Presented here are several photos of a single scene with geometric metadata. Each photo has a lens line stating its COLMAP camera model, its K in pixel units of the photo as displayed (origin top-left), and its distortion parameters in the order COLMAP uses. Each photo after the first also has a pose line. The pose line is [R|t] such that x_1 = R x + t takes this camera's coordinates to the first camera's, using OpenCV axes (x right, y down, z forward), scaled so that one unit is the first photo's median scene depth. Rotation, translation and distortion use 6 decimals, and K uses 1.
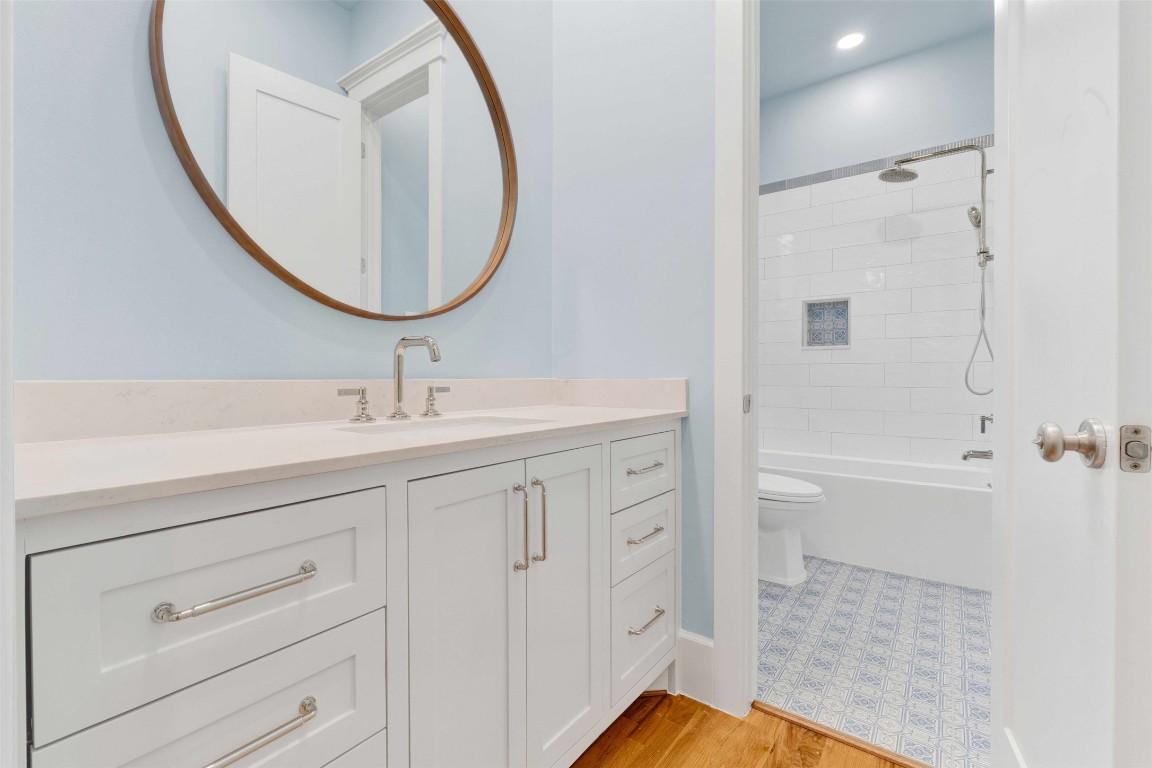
lens RADIAL K [[503.9, 0, 590.8], [0, 503.9, 382.7], [0, 0, 1]] dist [0.000683, 0.000111]
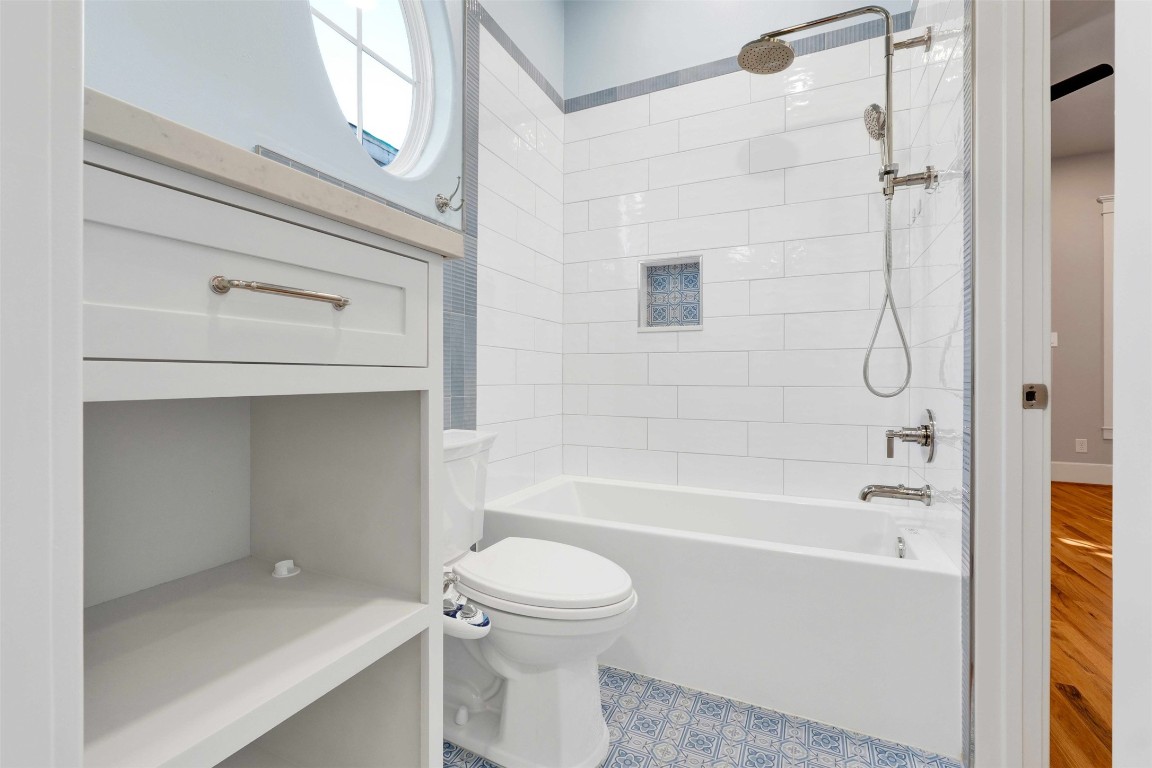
lens RADIAL K [[492.7, 0, 572.0], [0, 492.7, 380.1], [0, 0, 1]] dist [0.003263, 0.000560]
pose [[0.984732, 0.006563, 0.173954, 0.222499], [-0.004152, 0.999890, -0.014219, 0.011024], [-0.174029, 0.013280, 0.984651, 0.368627]]
